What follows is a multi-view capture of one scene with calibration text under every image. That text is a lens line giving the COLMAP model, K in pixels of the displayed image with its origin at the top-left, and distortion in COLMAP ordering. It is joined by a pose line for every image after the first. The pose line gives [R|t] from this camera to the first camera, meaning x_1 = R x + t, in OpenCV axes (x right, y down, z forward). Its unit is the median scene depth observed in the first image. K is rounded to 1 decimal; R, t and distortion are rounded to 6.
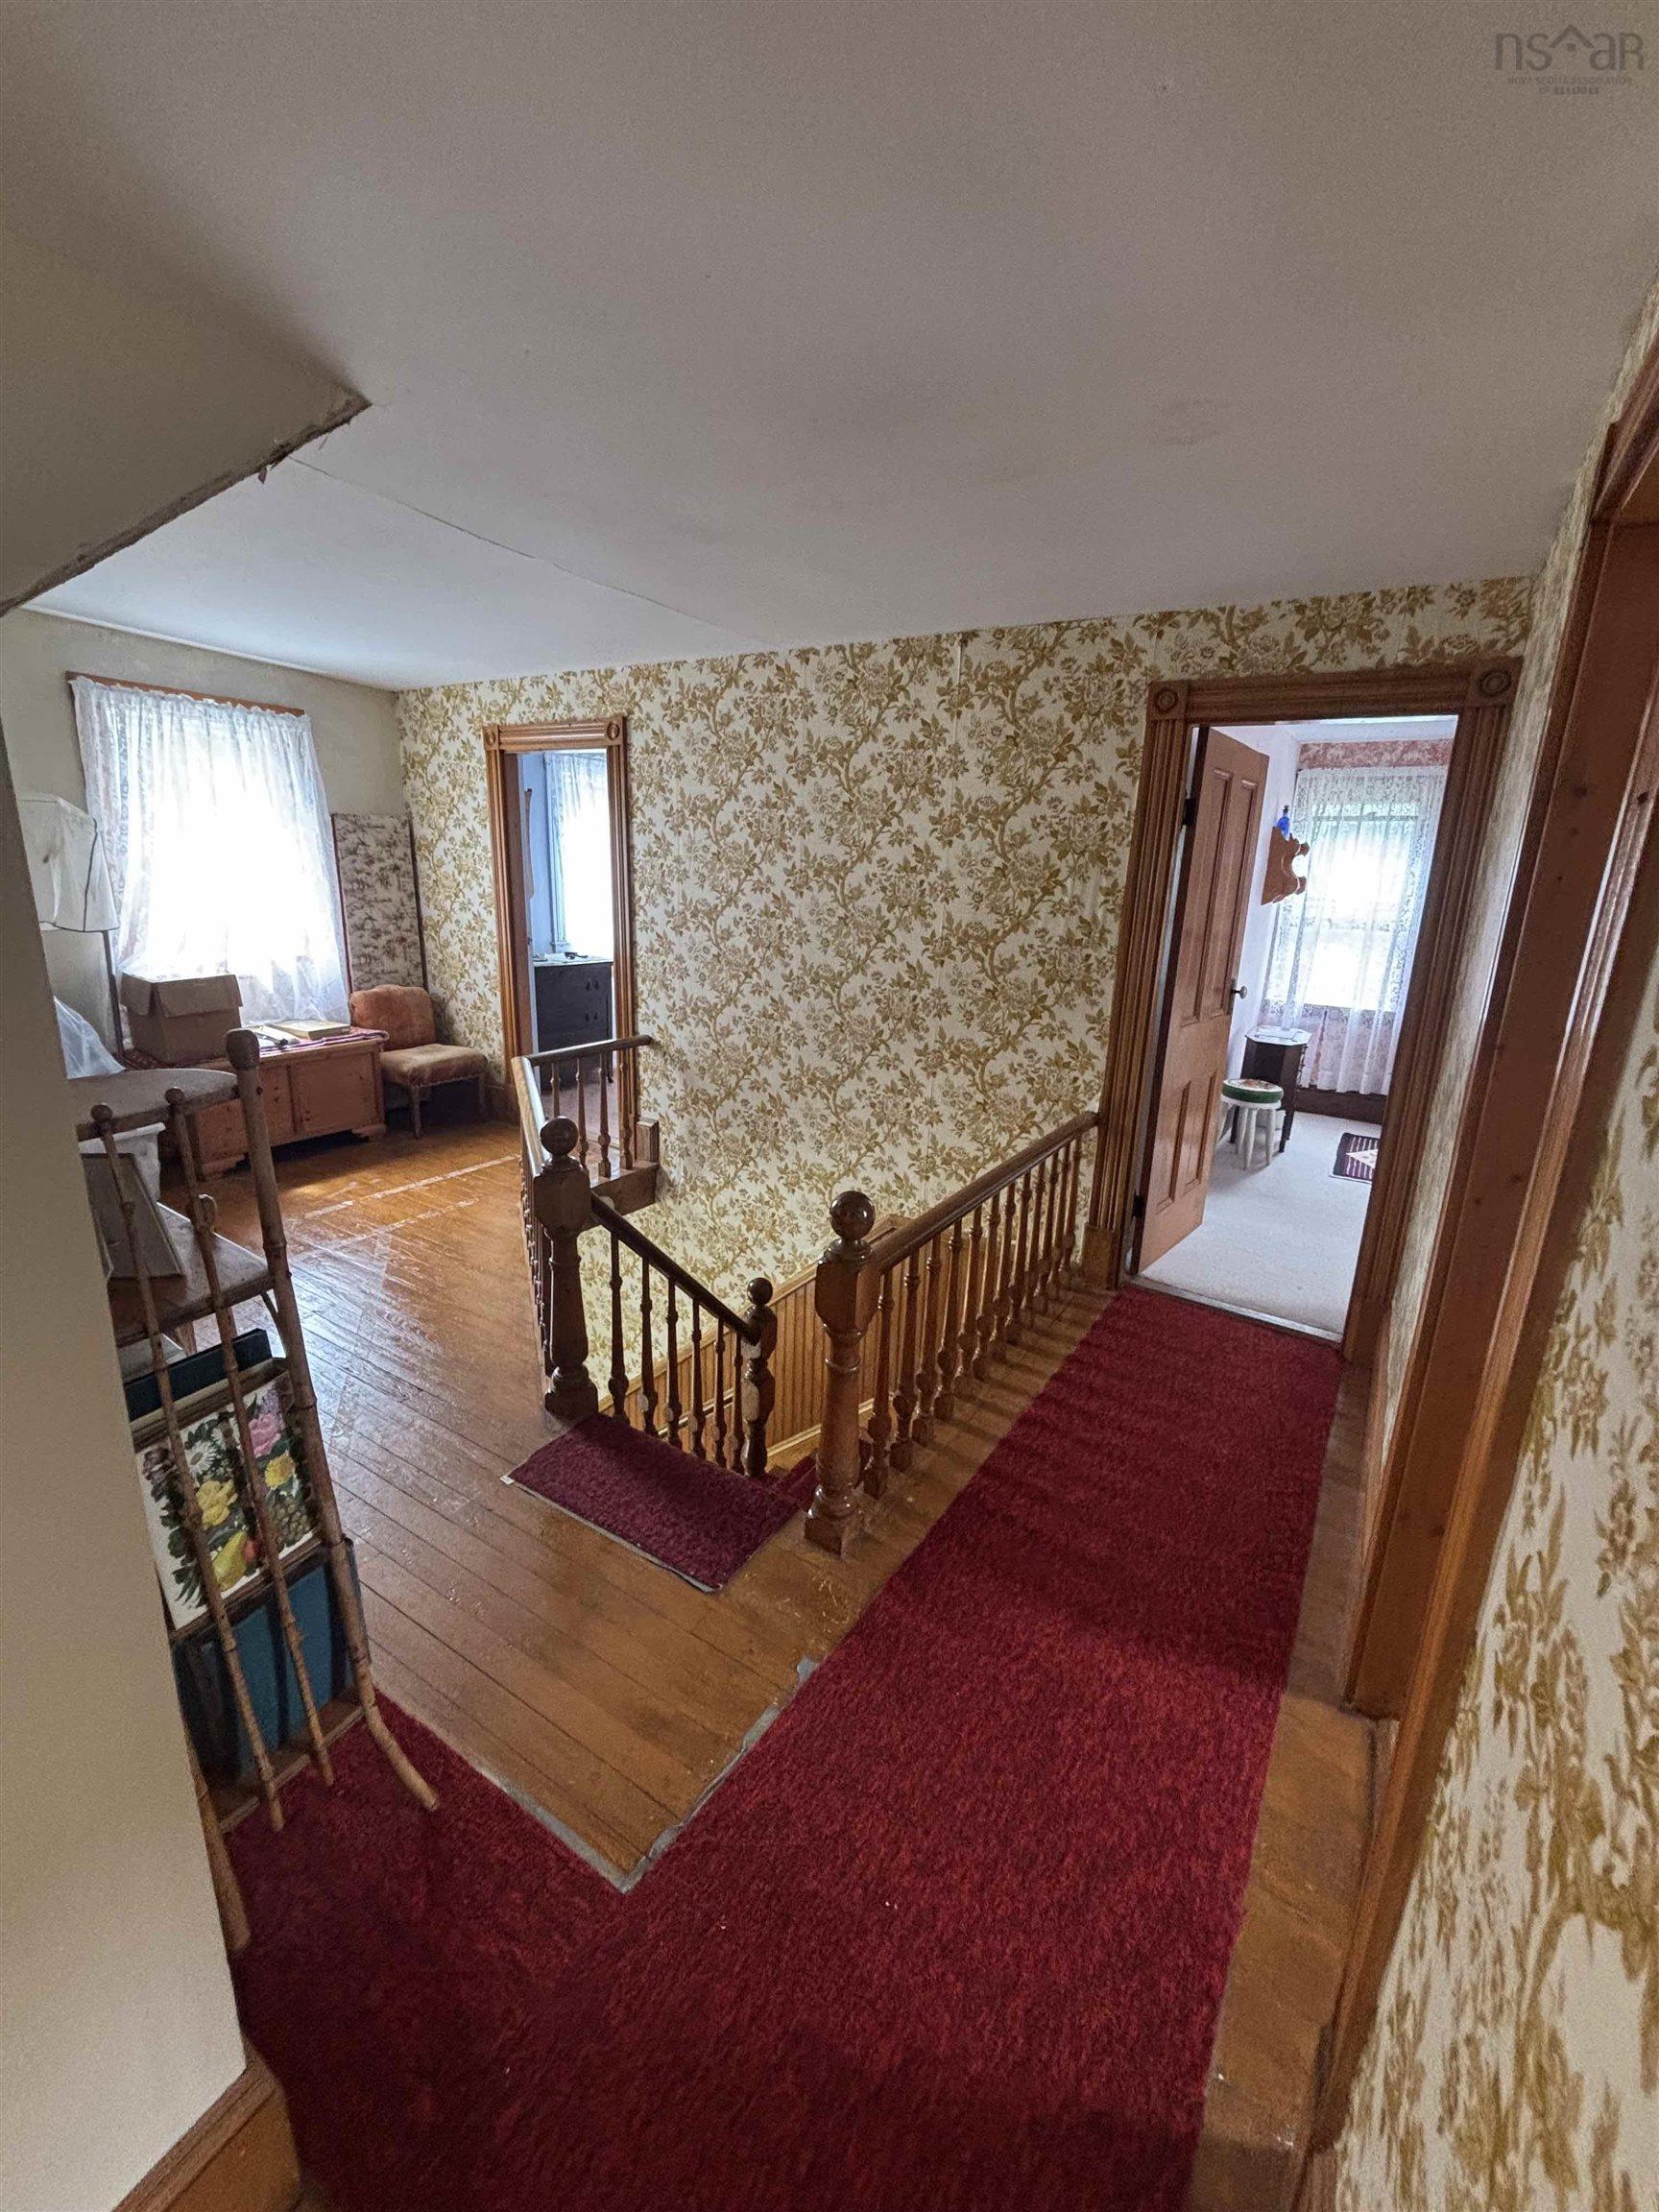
lens RADIAL K [[894.6, 0, 829.1], [0, 894.6, 1110.4], [0, 0, 1]] dist [-0.004515, -0.000932]
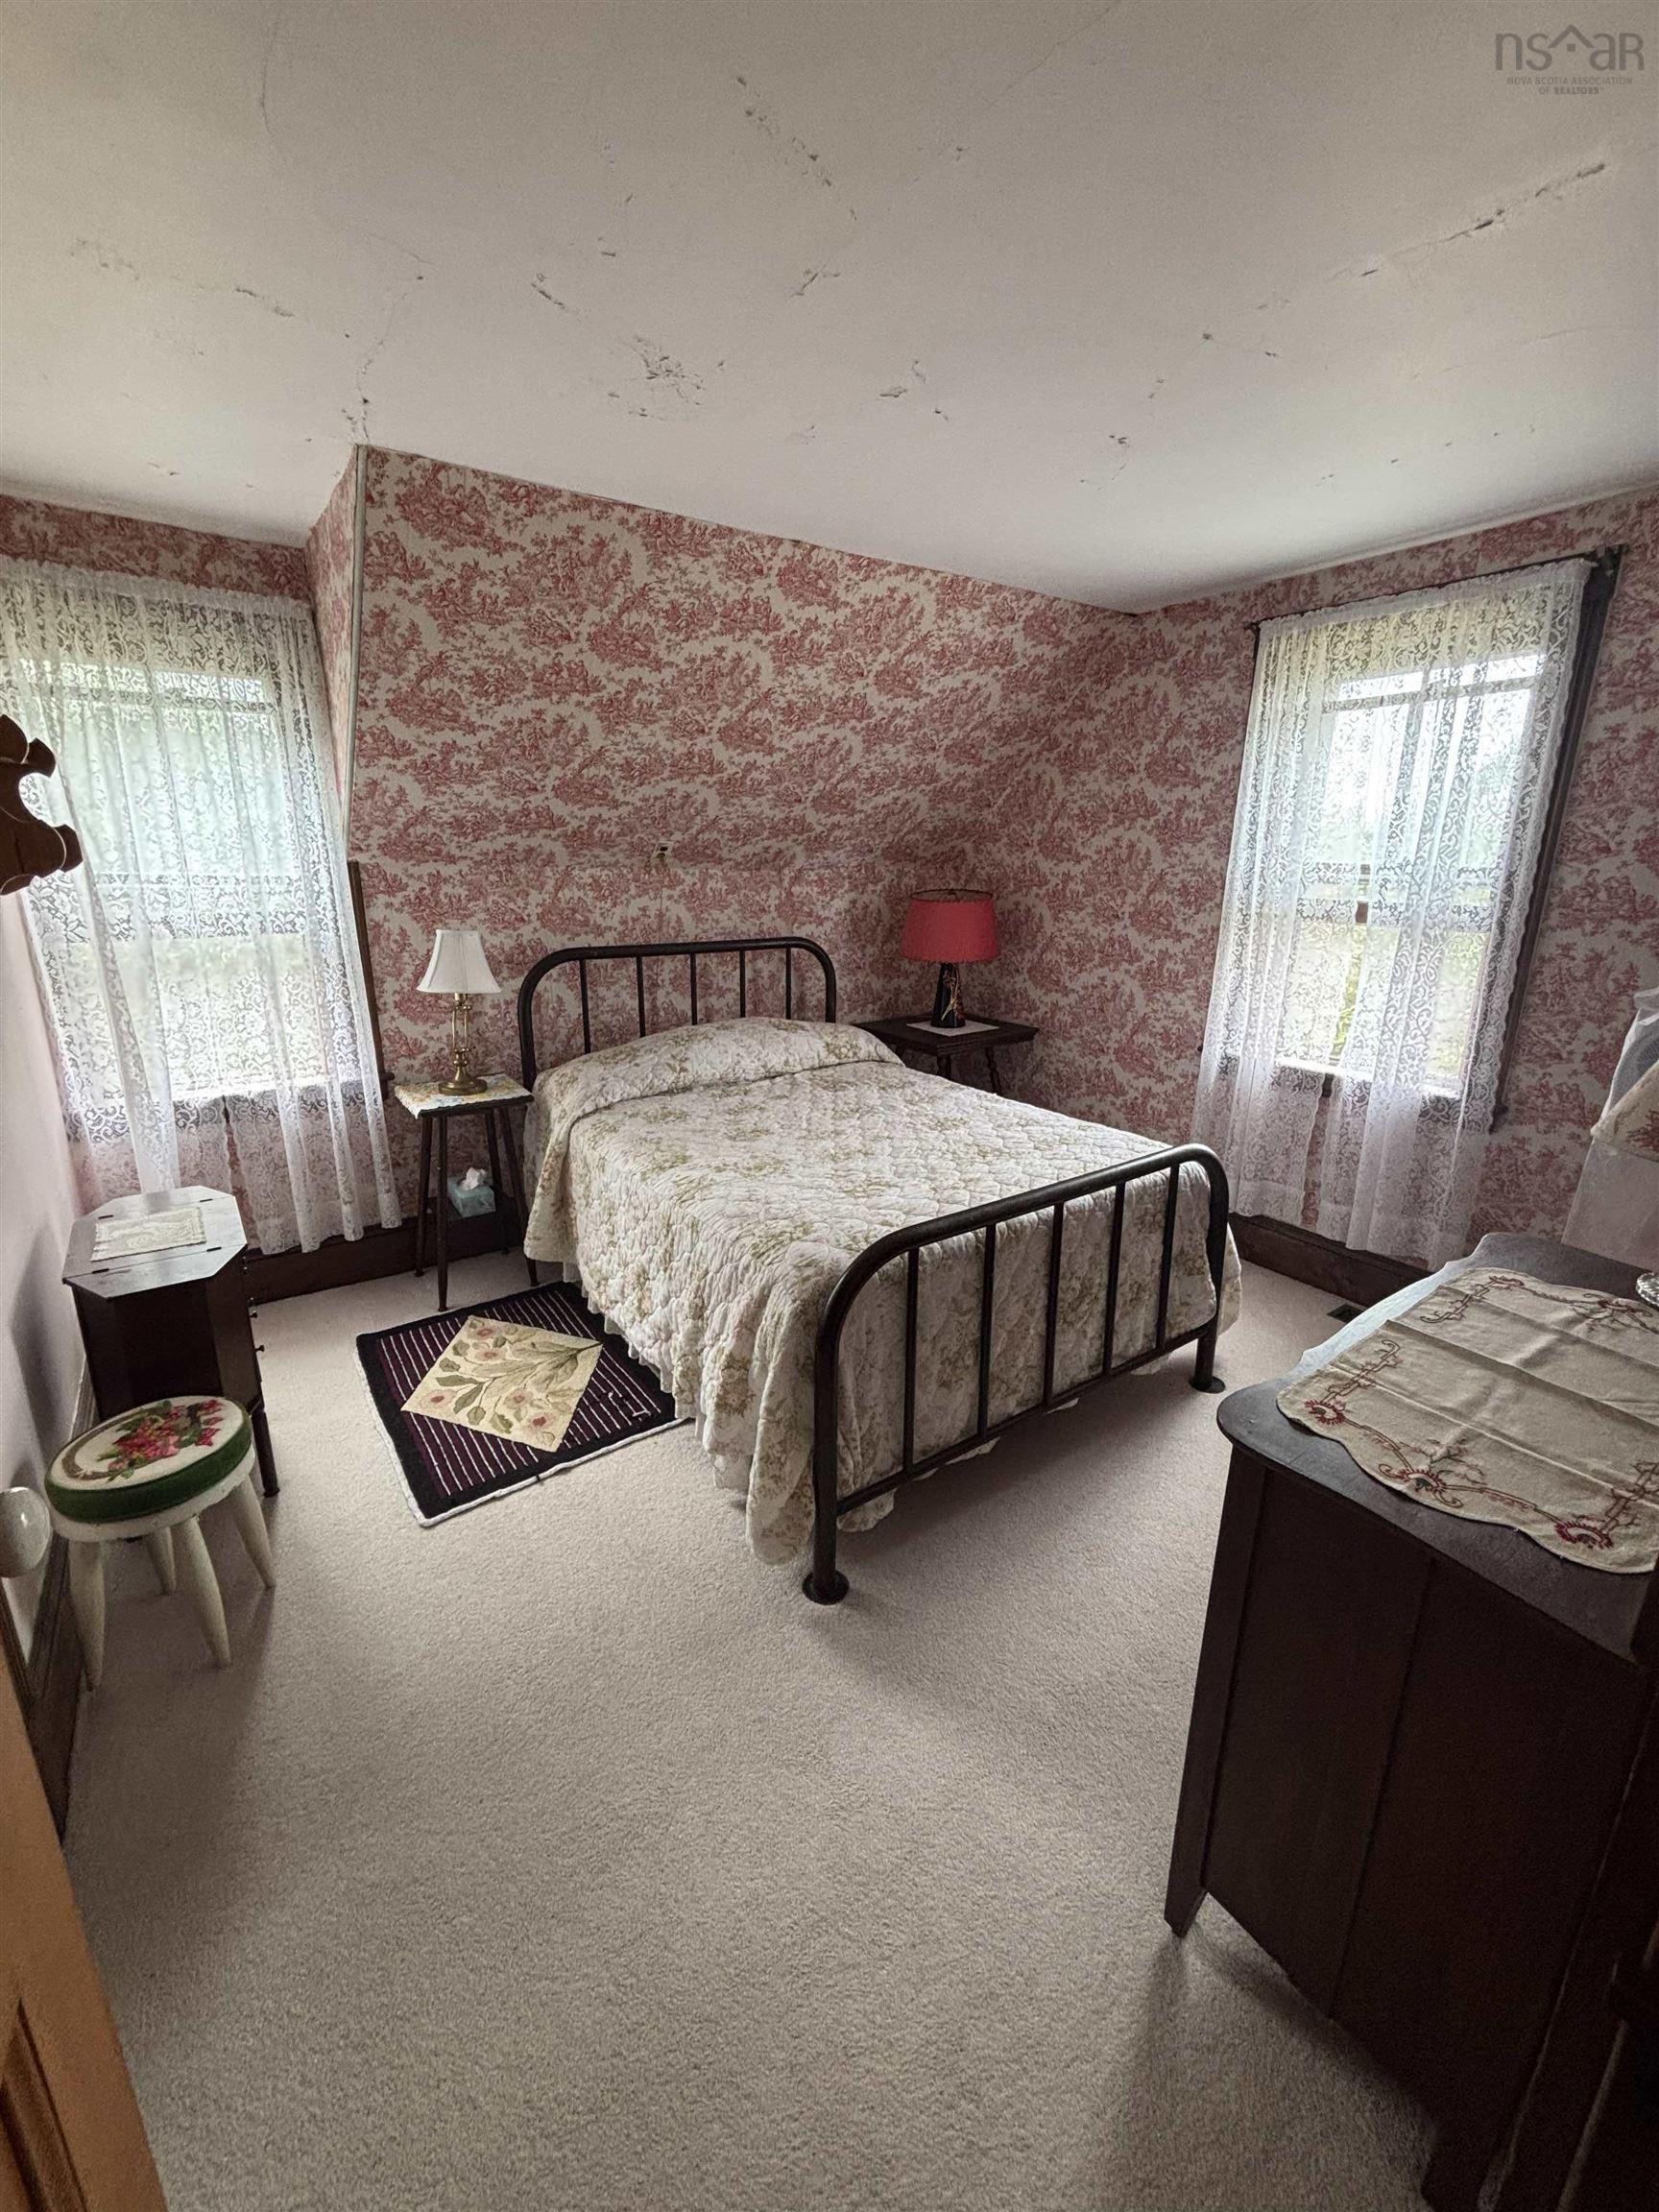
lens RADIAL K [[894.6, 0, 830.6], [0, 894.6, 1097.0], [0, 0, 1]] dist [-0.004515, -0.000932]
pose [[0.379148, -0.275897, 0.883248, 0.276468], [0.240592, 0.951081, 0.193807, -0.143228], [-0.893511, 0.139021, 0.426979, 0.541553]]
